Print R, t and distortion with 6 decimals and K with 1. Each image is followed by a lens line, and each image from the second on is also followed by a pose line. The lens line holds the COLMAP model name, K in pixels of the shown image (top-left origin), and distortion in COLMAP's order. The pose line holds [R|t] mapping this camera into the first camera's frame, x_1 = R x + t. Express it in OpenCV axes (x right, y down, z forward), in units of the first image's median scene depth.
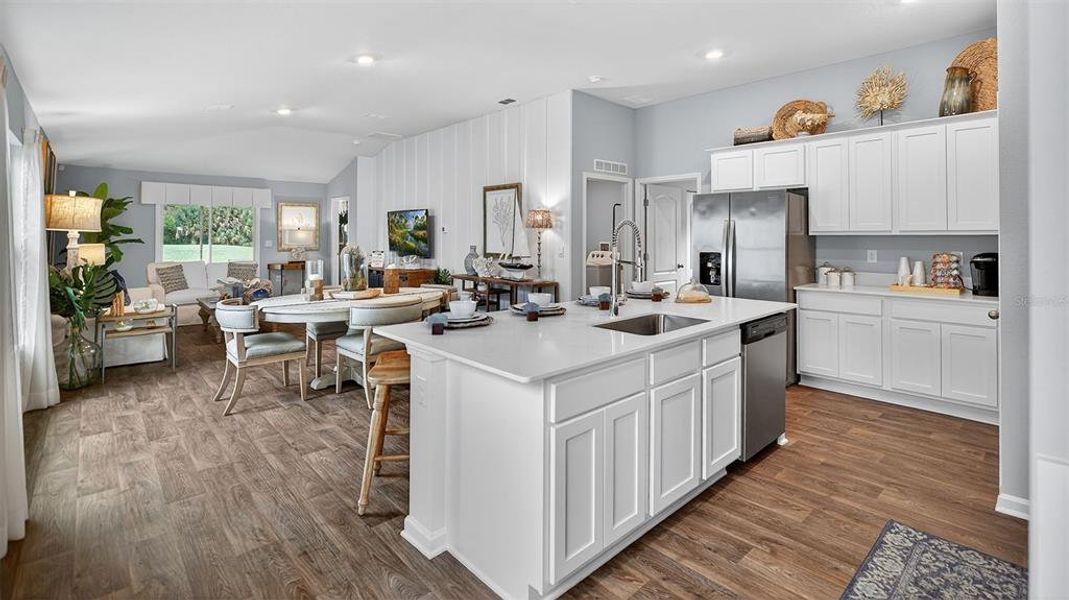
lens RADIAL K [[483.1, 0, 570.9], [0, 483.1, 238.4], [0, 0, 1]] dist [-0.032267, -0.000261]
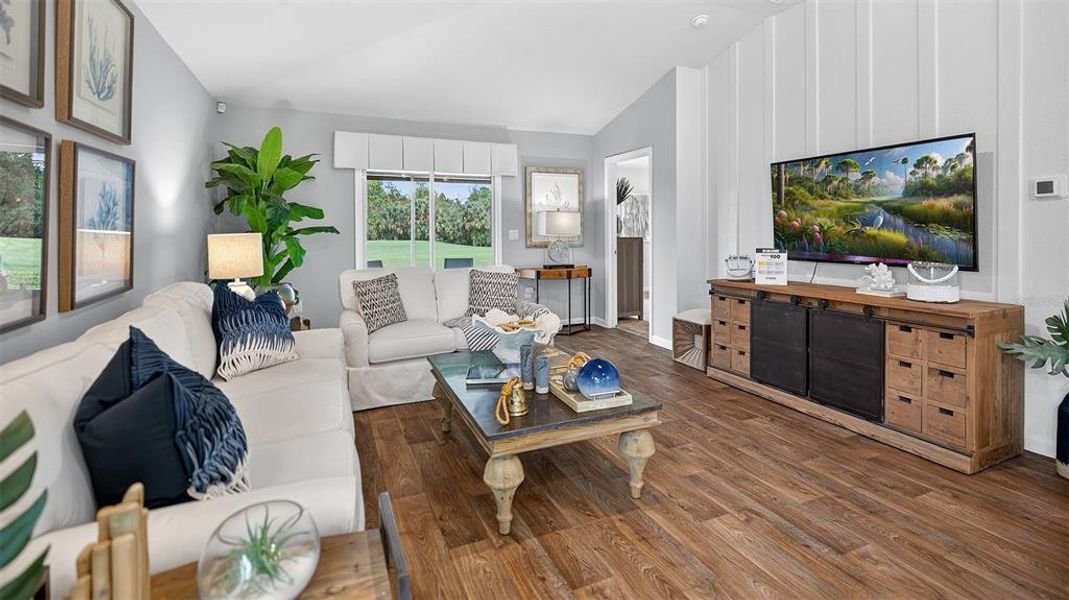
lens RADIAL K [[483.1, 0, 536.7], [0, 483.1, 235.5], [0, 0, 1]] dist [-0.032267, -0.000261]
pose [[0.930153, -0.001482, -0.367169, -0.453553], [0.003596, 0.999981, 0.005072, 0.010262], [0.367155, -0.006038, 0.930140, 0.528575]]
